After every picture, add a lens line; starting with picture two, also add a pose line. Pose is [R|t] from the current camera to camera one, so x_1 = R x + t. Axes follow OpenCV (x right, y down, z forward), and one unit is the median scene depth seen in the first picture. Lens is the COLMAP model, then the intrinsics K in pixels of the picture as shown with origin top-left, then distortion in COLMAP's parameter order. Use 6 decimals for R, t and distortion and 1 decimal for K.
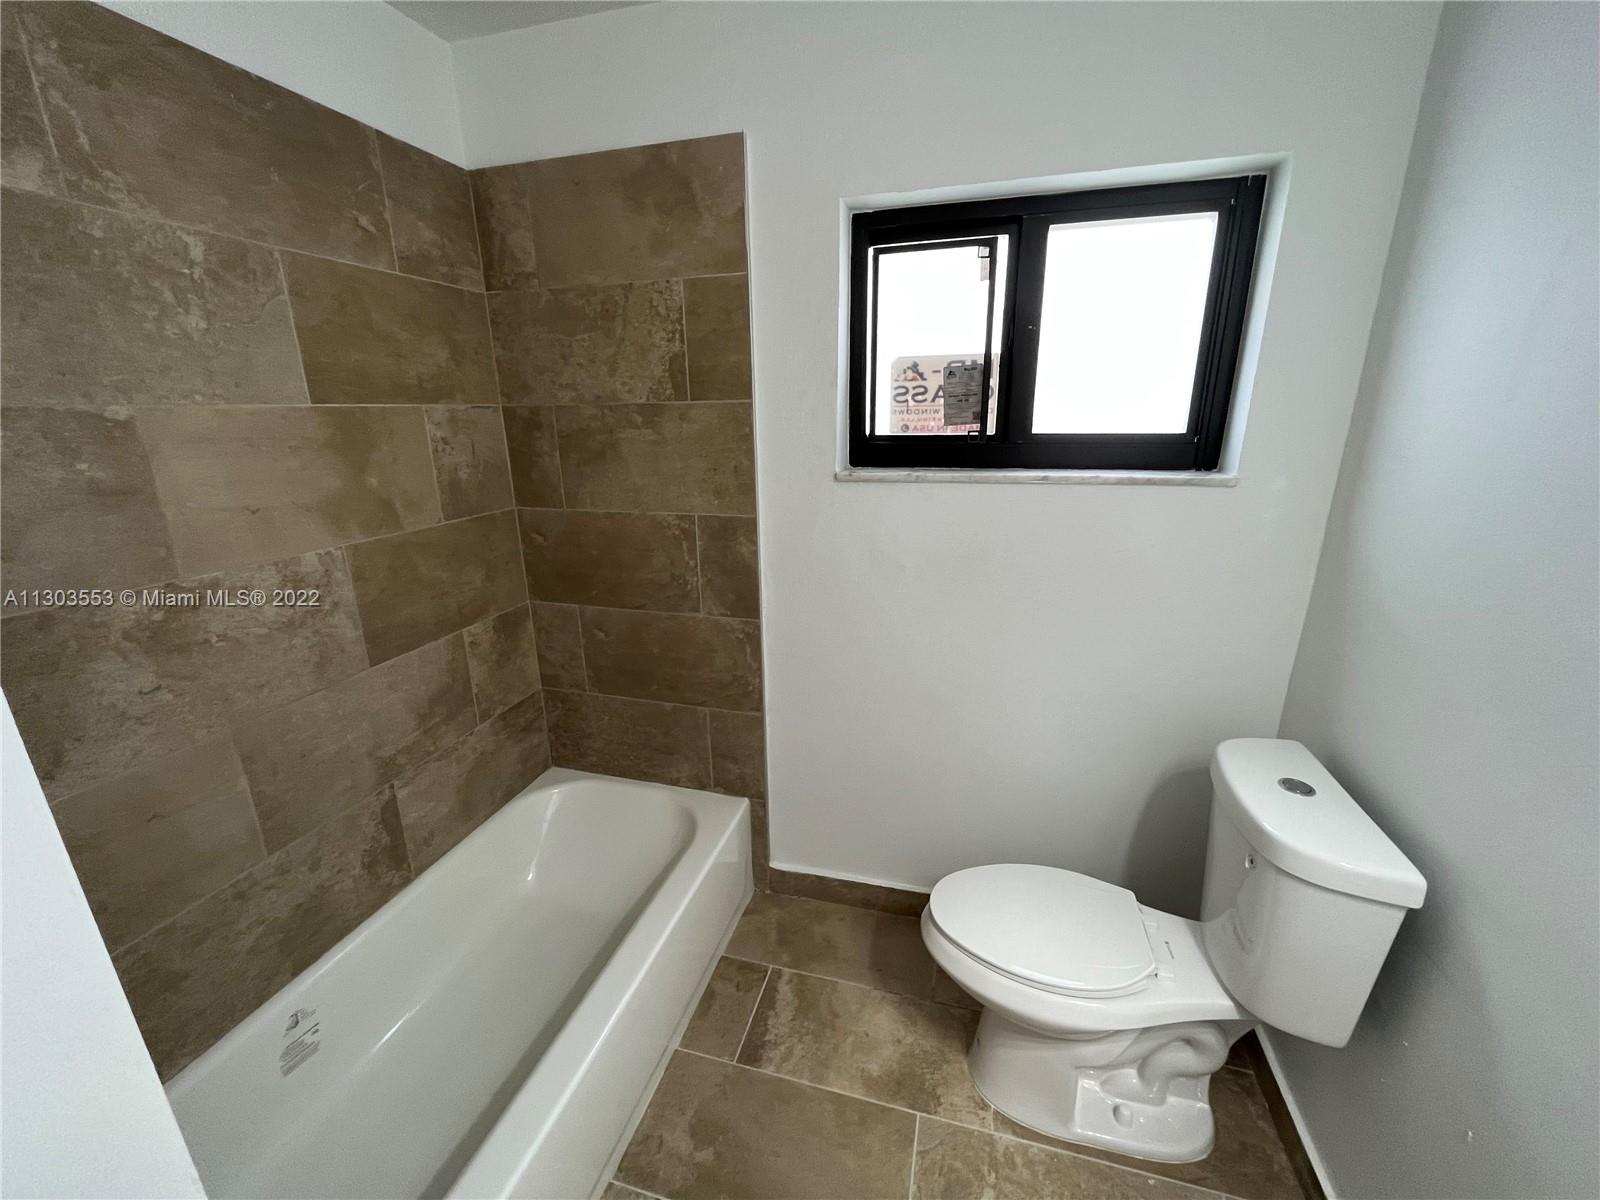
lens RADIAL K [[649.2, 0, 799.6], [0, 649.2, 601.0], [0, 0, 1]] dist [-0.001723, 0.000605]
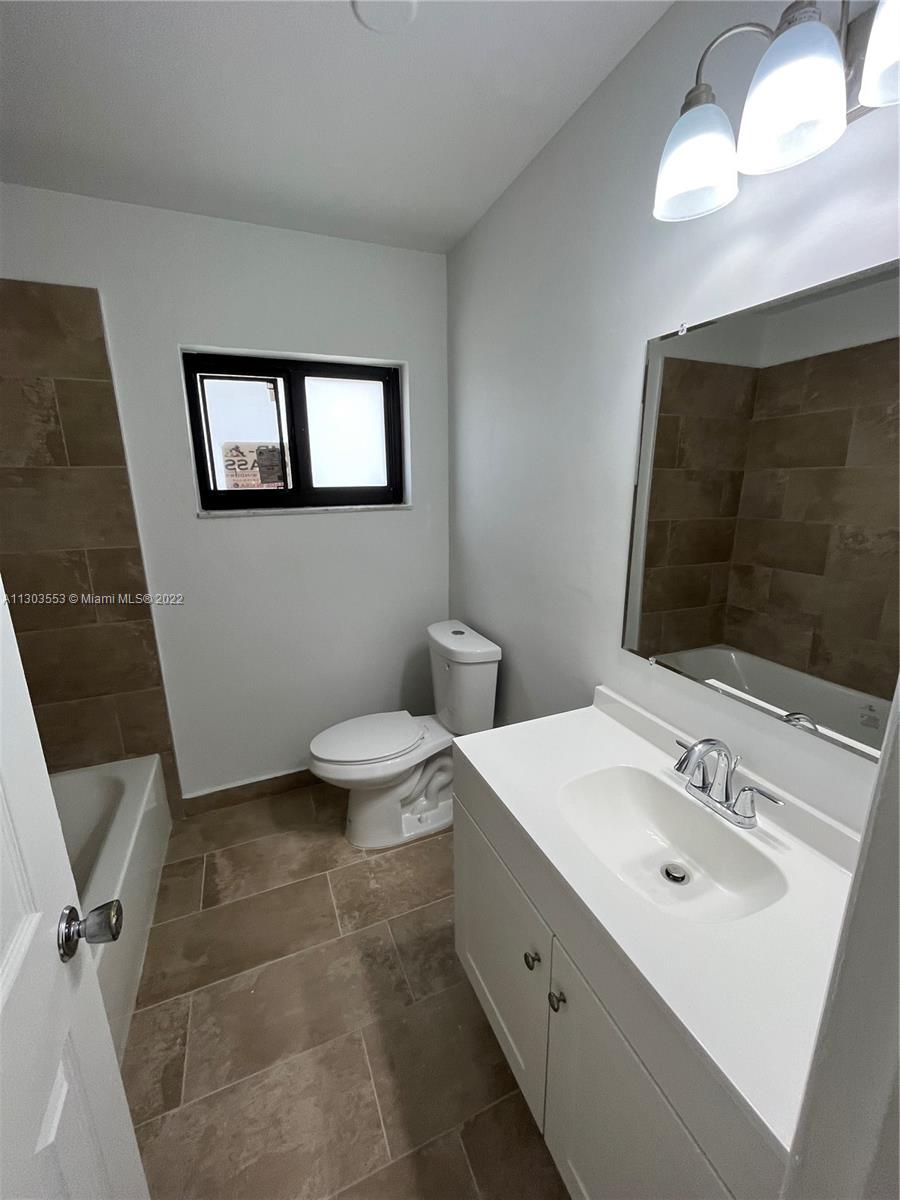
lens RADIAL K [[486.9, 0, 452.0], [0, 486.9, 599.5], [0, 0, 1]] dist [-0.001723, 0.000605]
pose [[0.776779, -0.149829, 0.611691, -0.218175], [0.179985, 0.983592, 0.012363, 0.102429], [-0.603506, 0.100492, 0.791000, -0.275772]]
